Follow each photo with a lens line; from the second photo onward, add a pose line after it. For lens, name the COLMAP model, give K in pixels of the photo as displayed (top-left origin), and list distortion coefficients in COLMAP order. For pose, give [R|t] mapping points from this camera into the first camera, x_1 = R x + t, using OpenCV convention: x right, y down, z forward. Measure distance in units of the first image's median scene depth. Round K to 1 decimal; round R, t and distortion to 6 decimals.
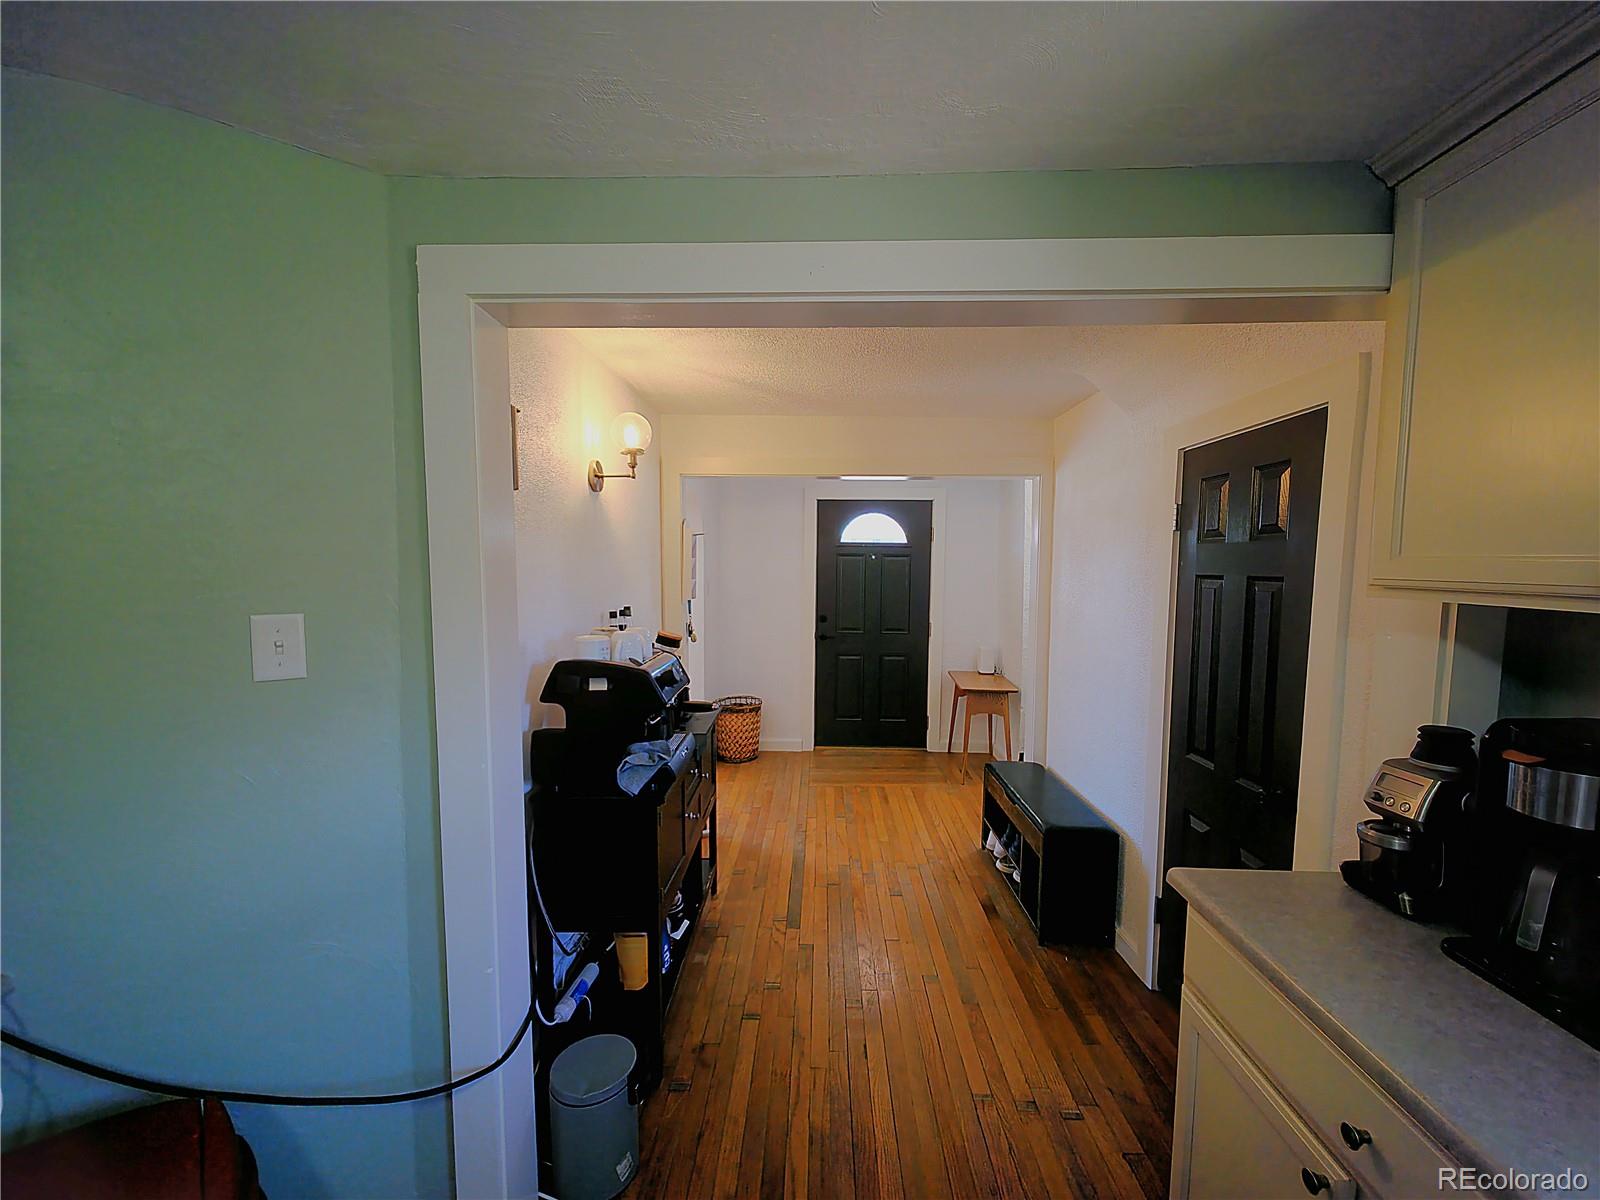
lens RADIAL K [[635.1, 0, 800.3], [0, 635.1, 604.4], [0, 0, 1]] dist [-0.003579, -0.000640]
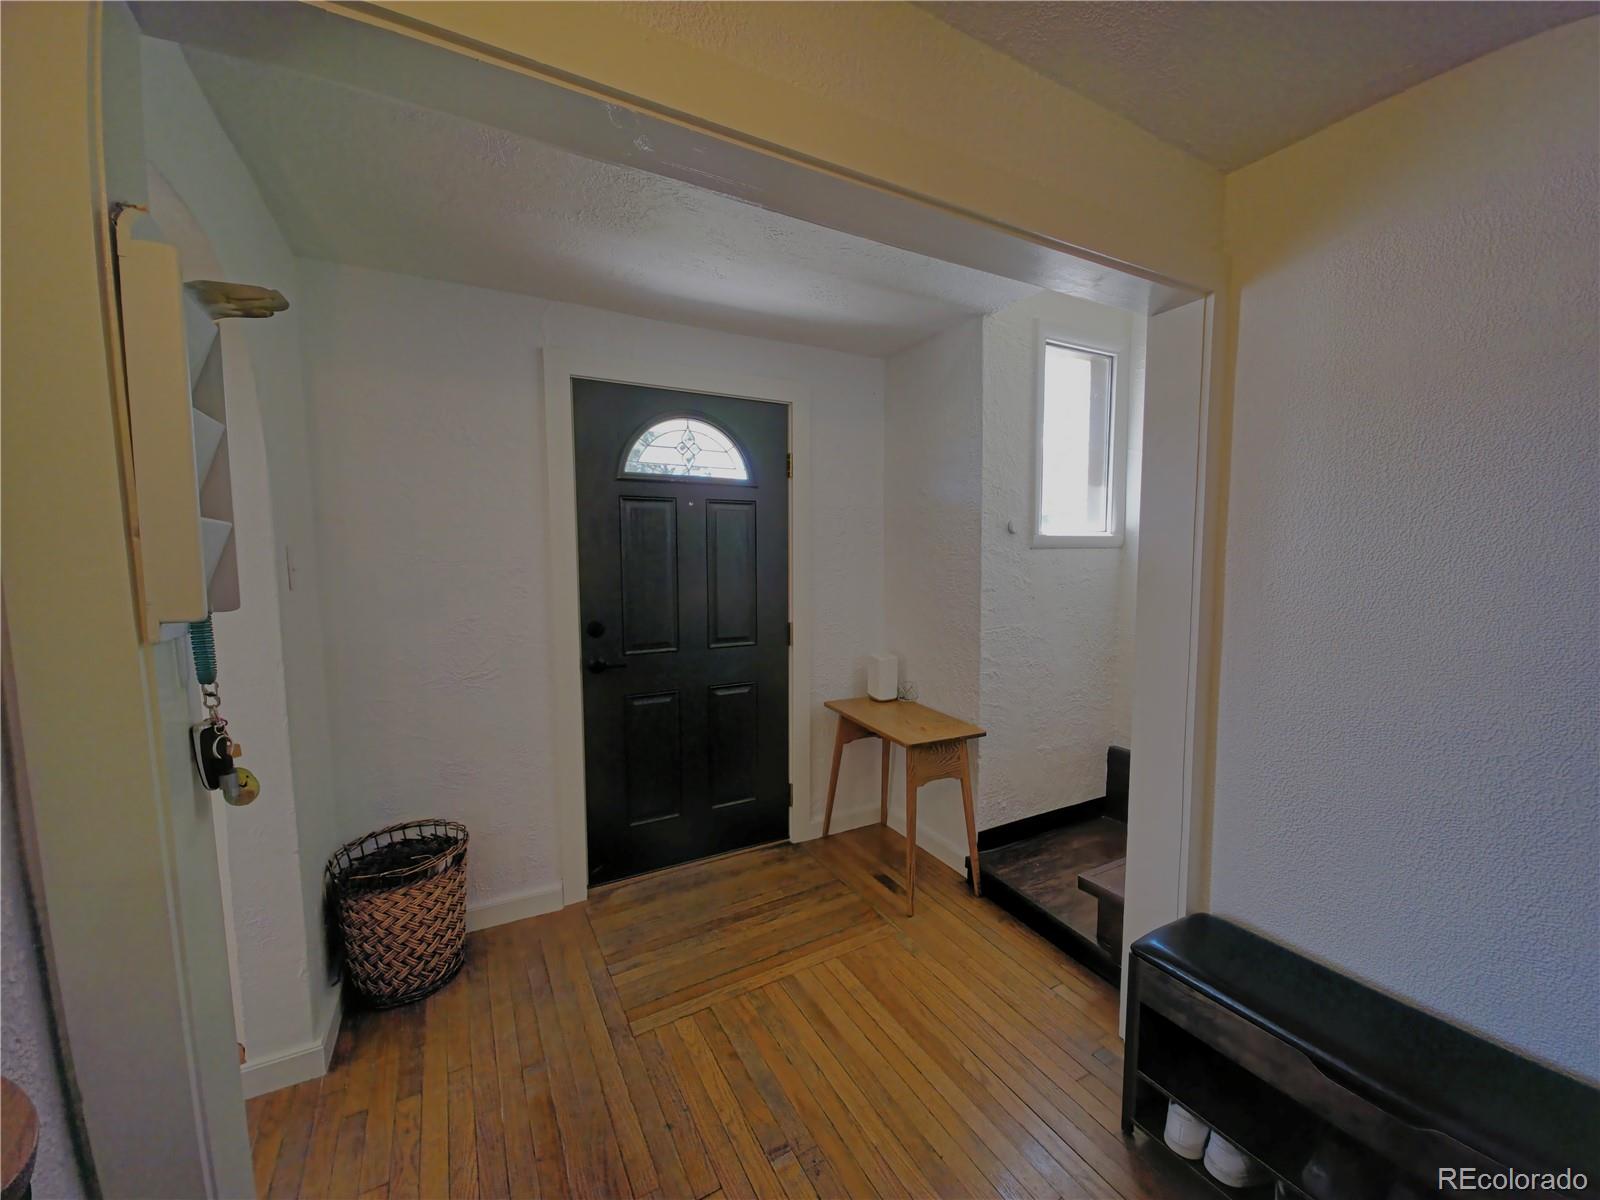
lens RADIAL K [[635.1, 0, 804.8], [0, 635.1, 604.0], [0, 0, 1]] dist [-0.003579, -0.000640]
pose [[0.853096, -0.057145, 0.518616, -0.079479], [0.044557, 0.998332, 0.036710, -0.007767], [-0.519849, -0.008209, 0.854219, 0.509549]]
